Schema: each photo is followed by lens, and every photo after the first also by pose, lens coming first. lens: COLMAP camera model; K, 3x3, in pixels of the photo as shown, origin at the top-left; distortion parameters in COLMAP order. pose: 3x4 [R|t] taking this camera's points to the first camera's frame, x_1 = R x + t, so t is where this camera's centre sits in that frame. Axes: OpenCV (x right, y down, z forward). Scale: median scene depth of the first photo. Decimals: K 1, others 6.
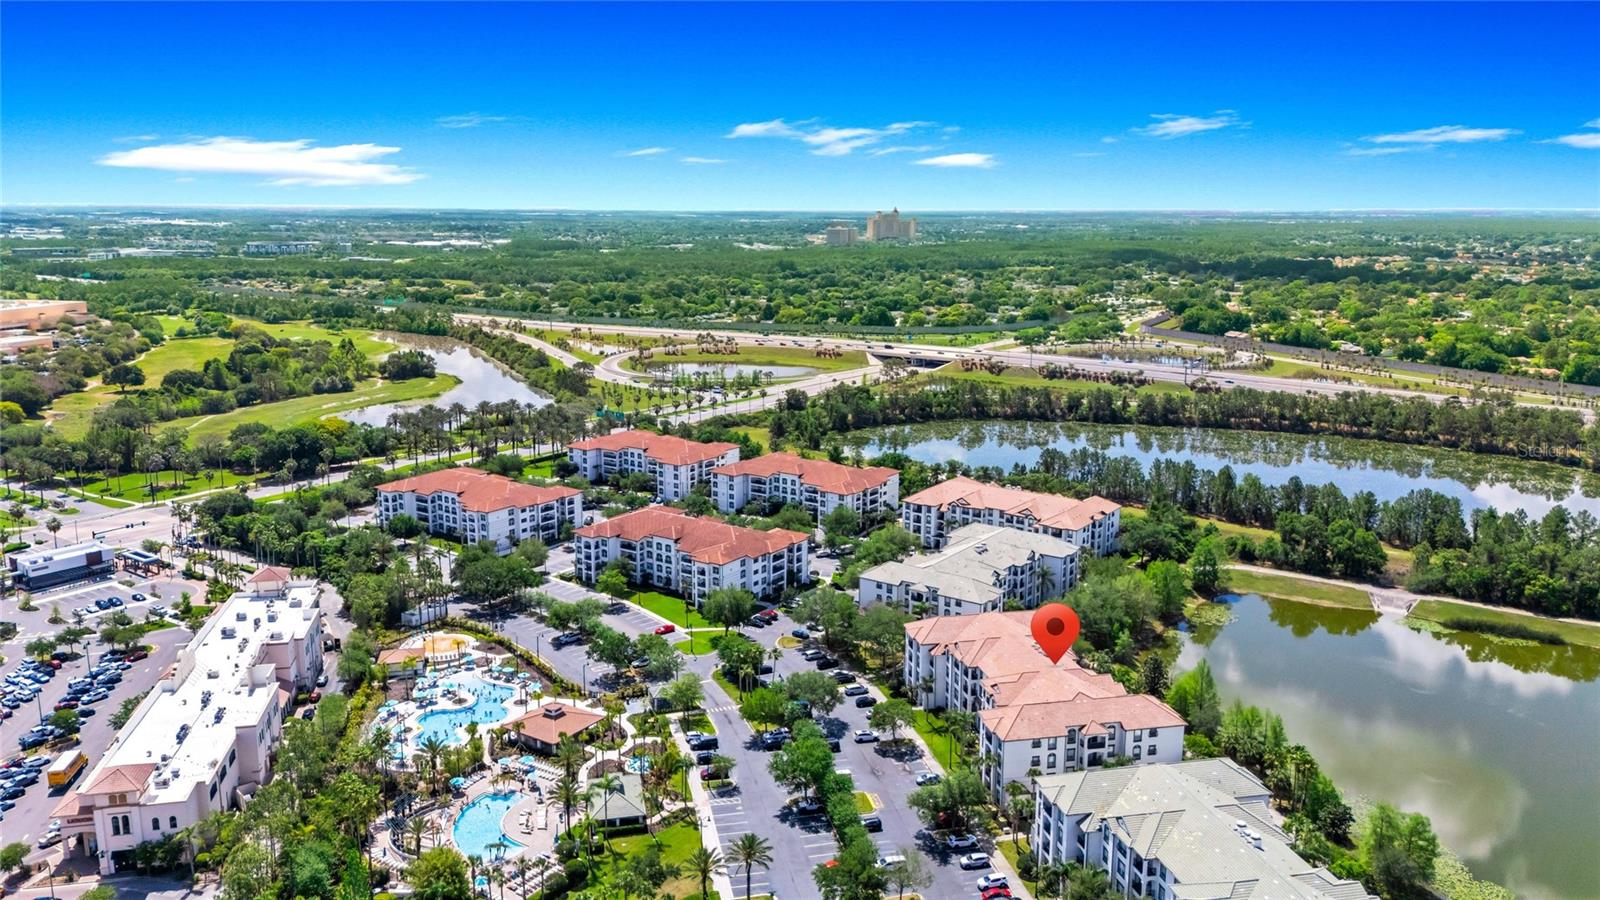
lens RADIAL K [[1168.7, 0, 812.0], [0, 1168.7, 452.4], [0, 0, 1]] dist [0.078453, -0.079588]
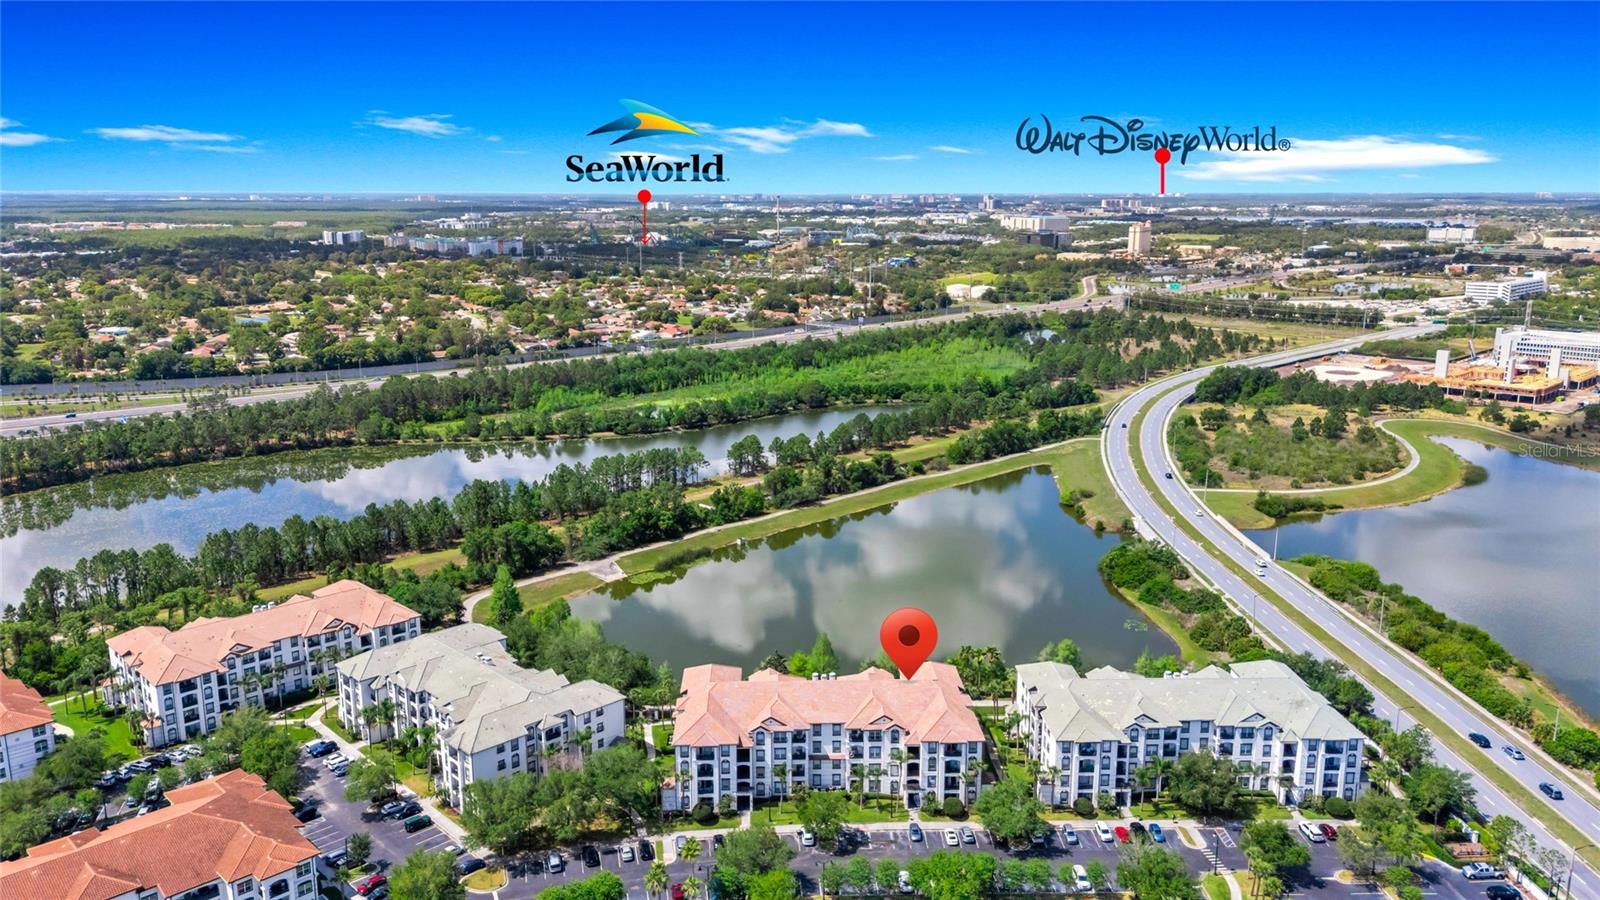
lens RADIAL K [[1168.7, 0, 800.0], [0, 1168.7, 443.7], [0, 0, 1]] dist [0.078453, -0.079588]
pose [[0.179120, -0.211693, 0.960782, -0.552681], [0.202132, 0.963661, 0.174644, -0.156334], [-0.962839, 0.162922, 0.215401, 0.575053]]
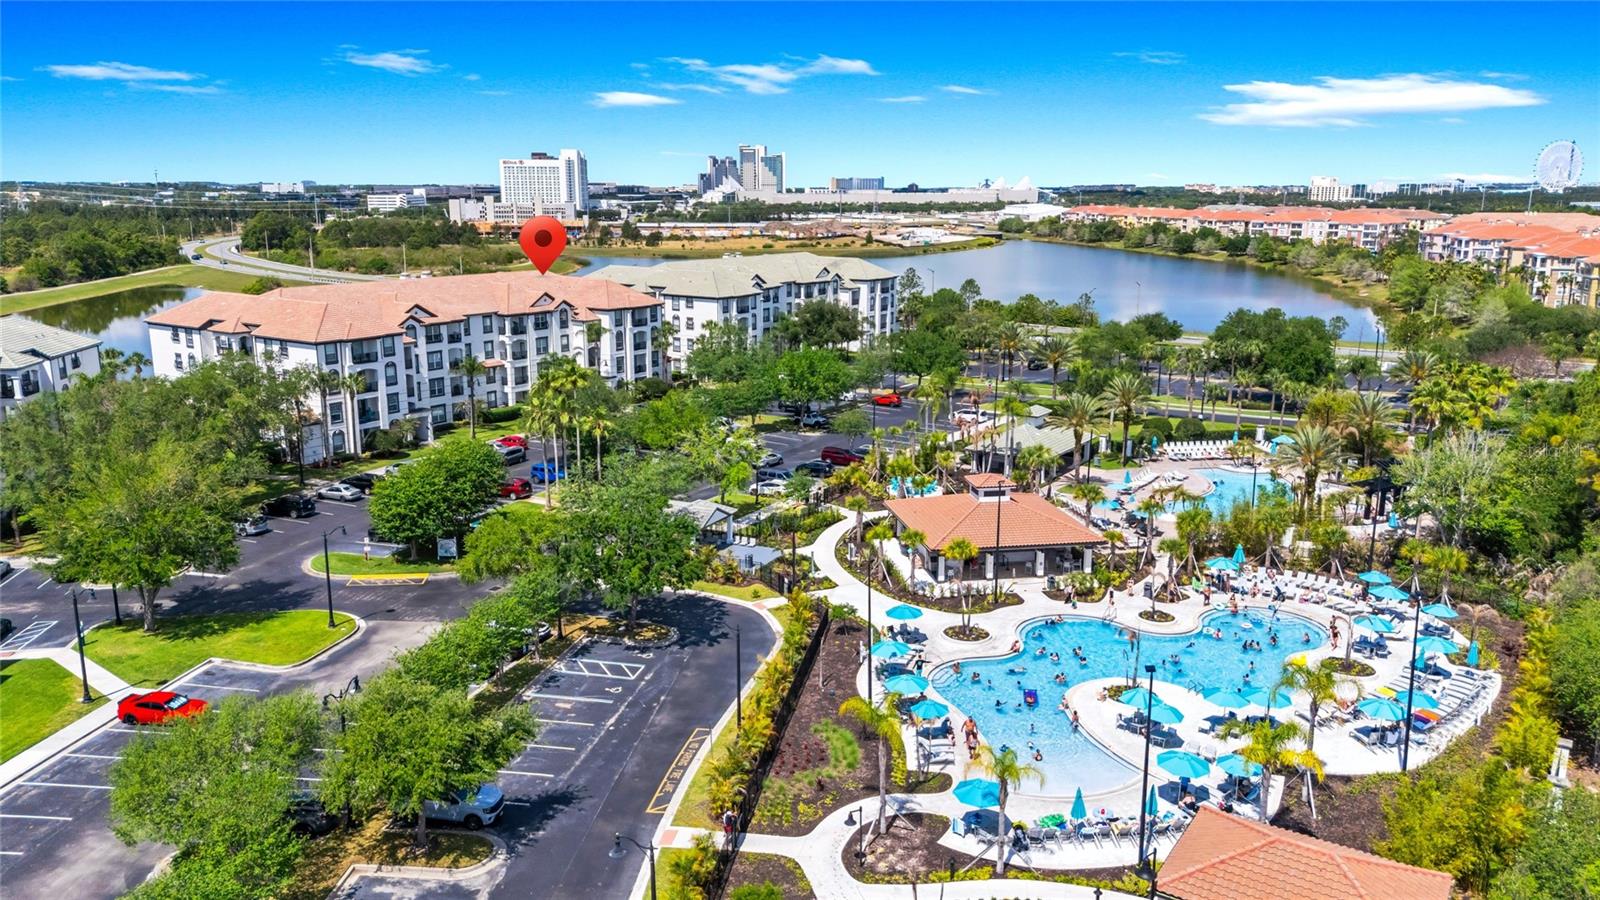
lens RADIAL K [[1168.7, 0, 803.0], [0, 1168.7, 456.7], [0, 0, 1]] dist [0.078453, -0.079588]
pose [[-0.690924, -0.166018, 0.703606, -0.349518], [0.143117, 0.922600, 0.358228, 0.035601], [-0.708619, 0.348206, -0.613686, 0.972387]]
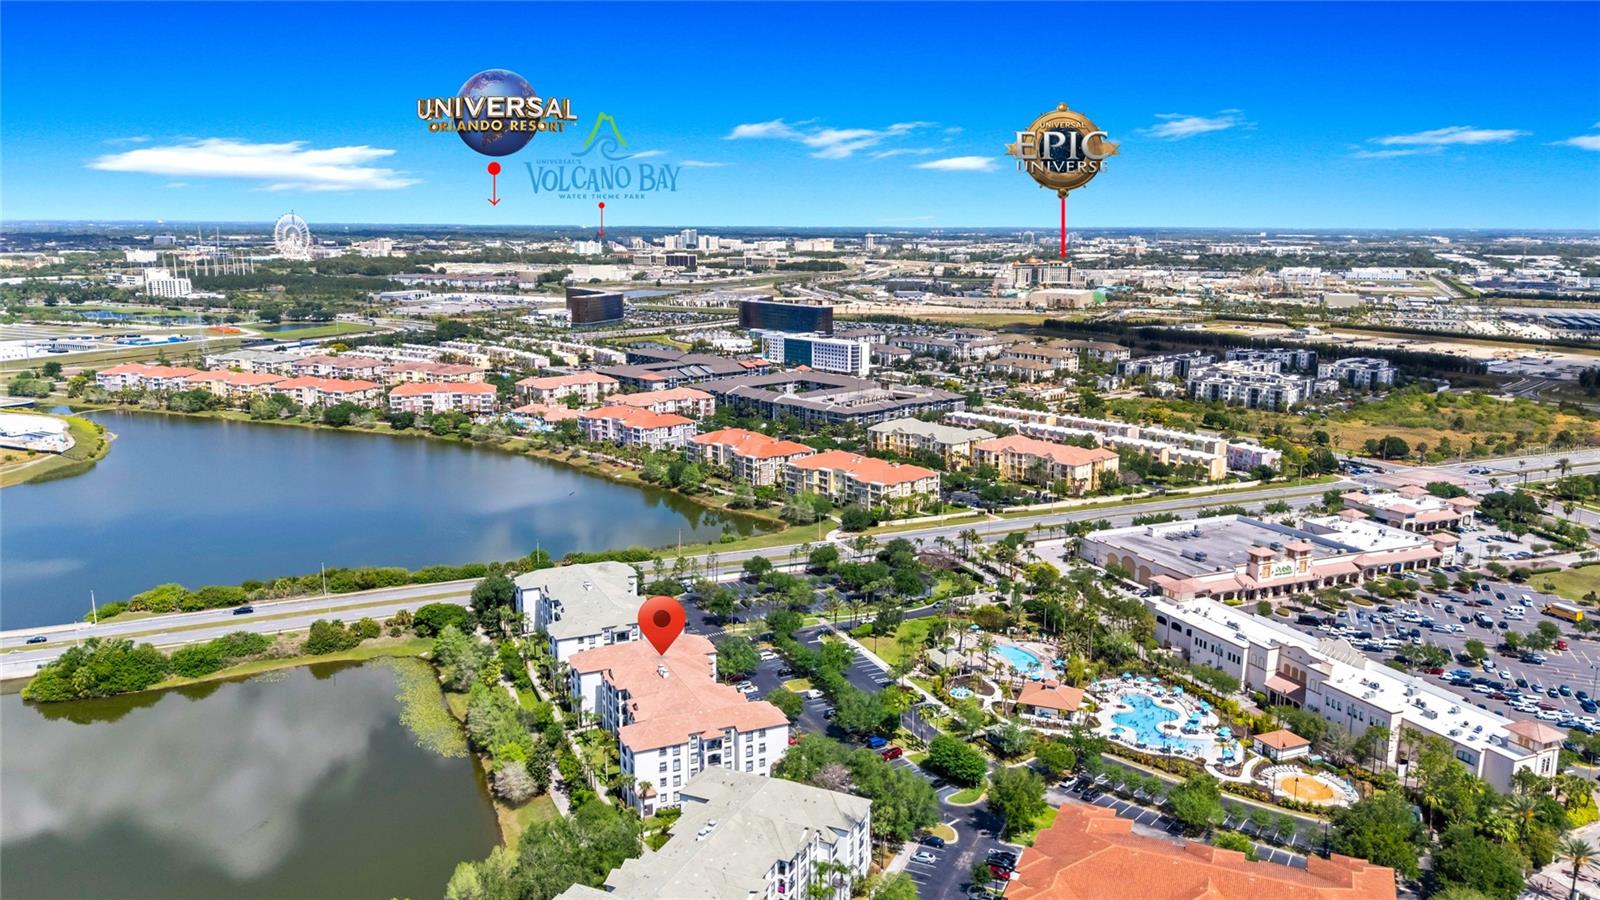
lens RADIAL K [[1168.7, 0, 808.3], [0, 1168.7, 457.3], [0, 0, 1]] dist [0.078453, -0.079588]
pose [[-0.979284, 0.032325, -0.199893, 0.205706], [-0.048086, 0.921813, 0.384641, -0.355721], [0.196698, 0.386285, -0.901163, 1.483836]]
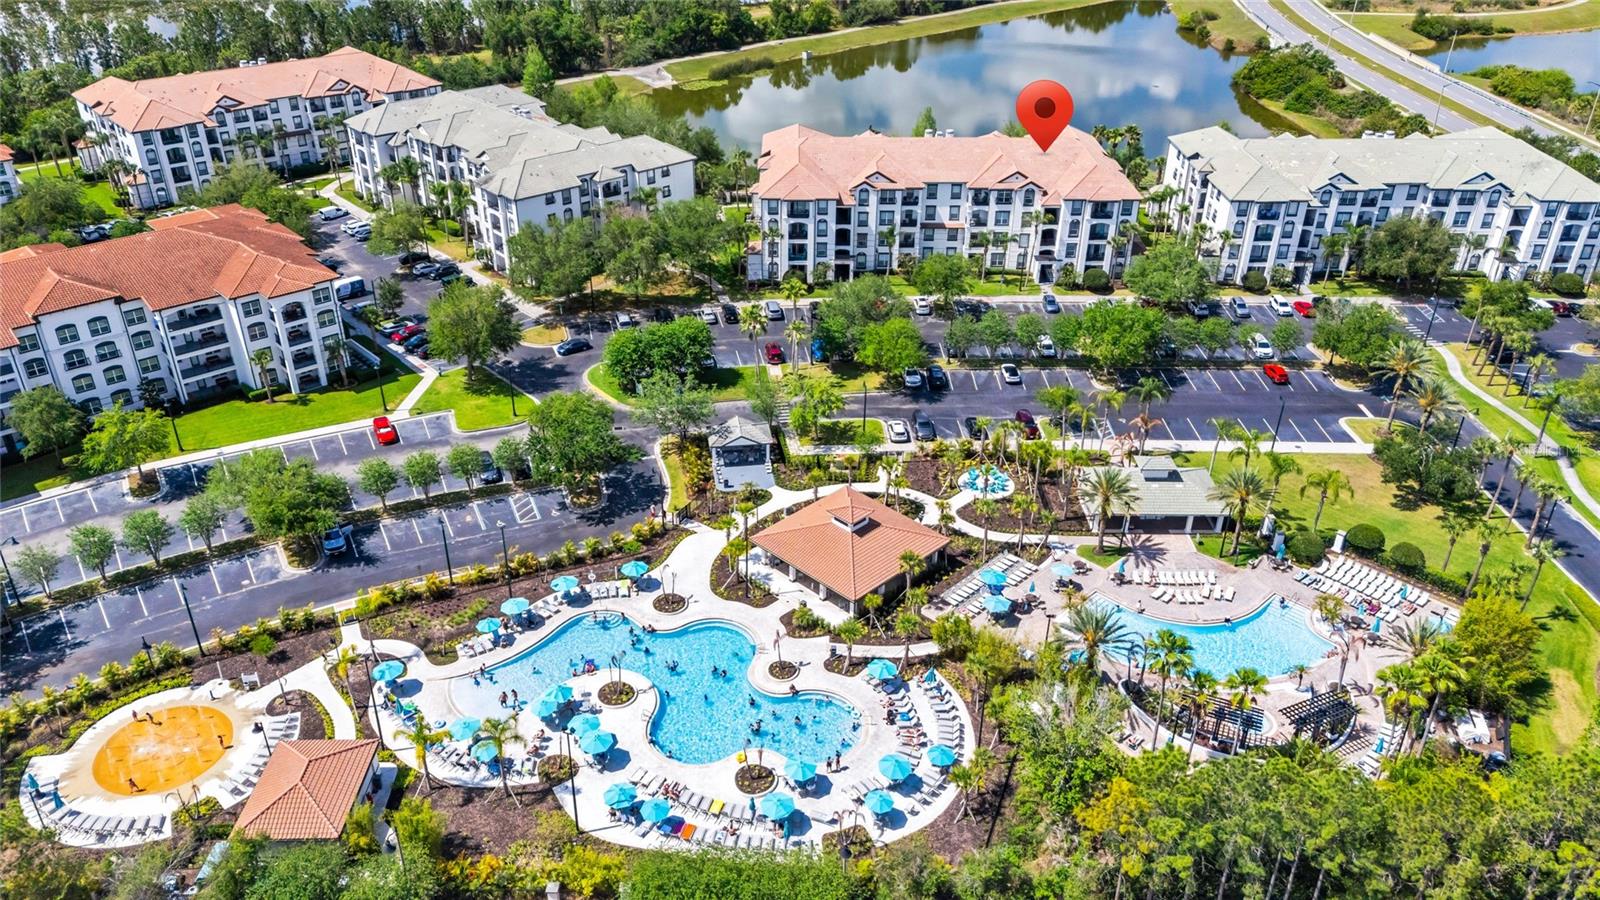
lens RADIAL K [[1168.7, 0, 797.8], [0, 1168.7, 446.6], [0, 0, 1]] dist [0.078453, -0.079588]
pose [[0.207186, -0.488990, 0.847327, -0.471629], [0.193094, 0.869522, 0.454583, -0.027874], [-0.959056, 0.069431, 0.274574, 0.660874]]
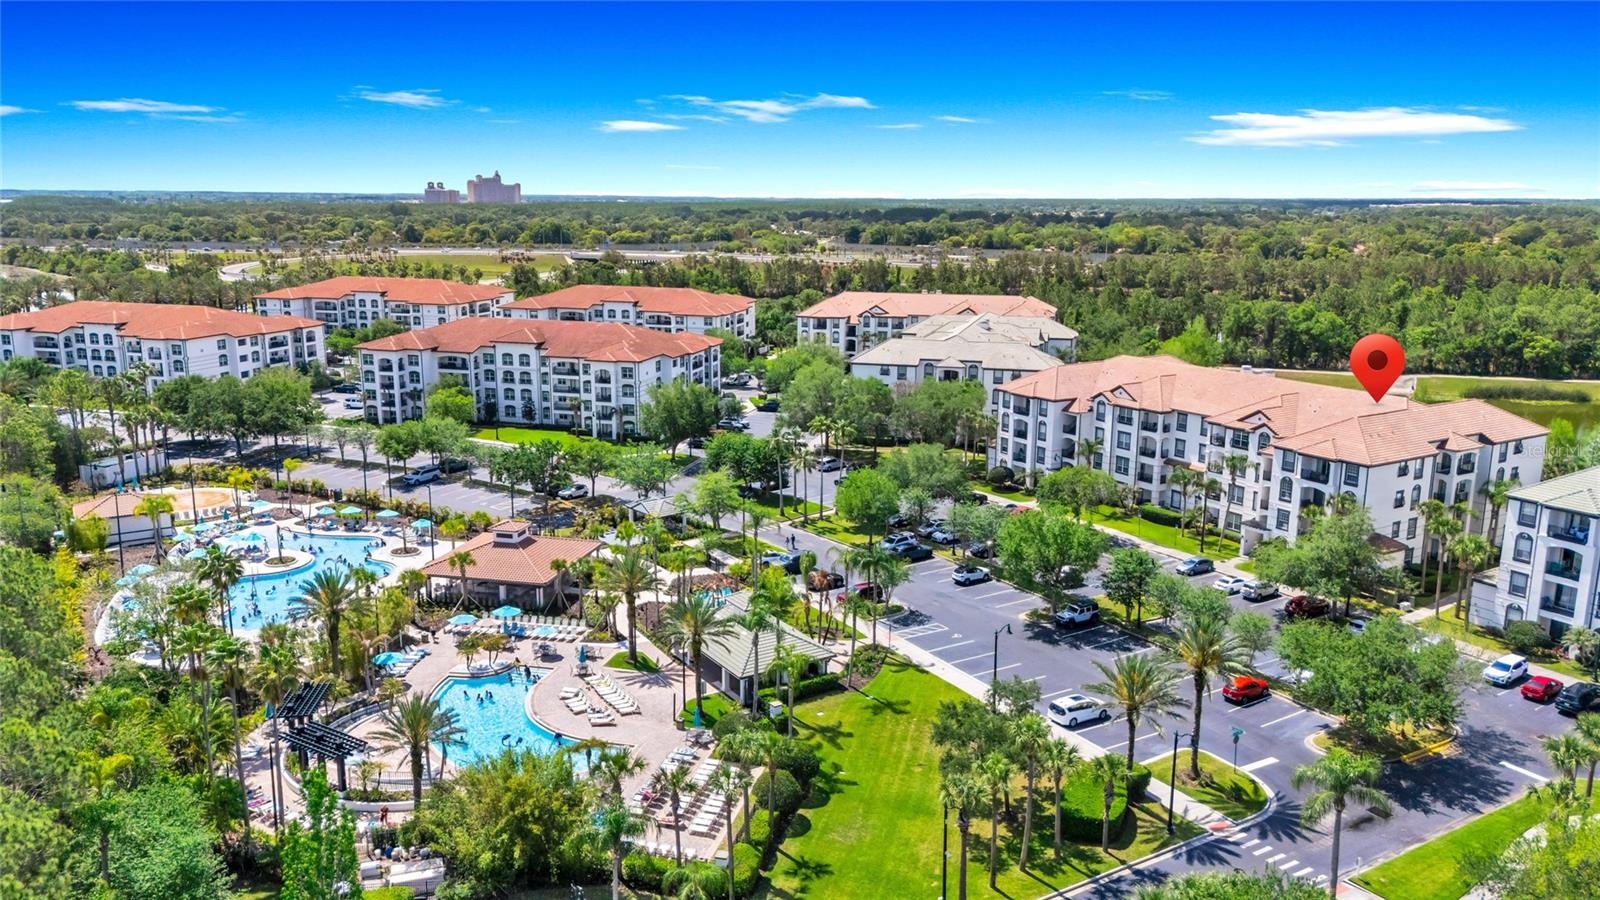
lens RADIAL K [[1168.7, 0, 805.0], [0, 1168.7, 454.8], [0, 0, 1]] dist [0.078453, -0.079588]
pose [[0.942778, -0.070290, 0.325928, -0.198442], [0.067018, 0.997525, 0.021273, 0.135260], [-0.326617, 0.001787, 0.945155, 0.341226]]
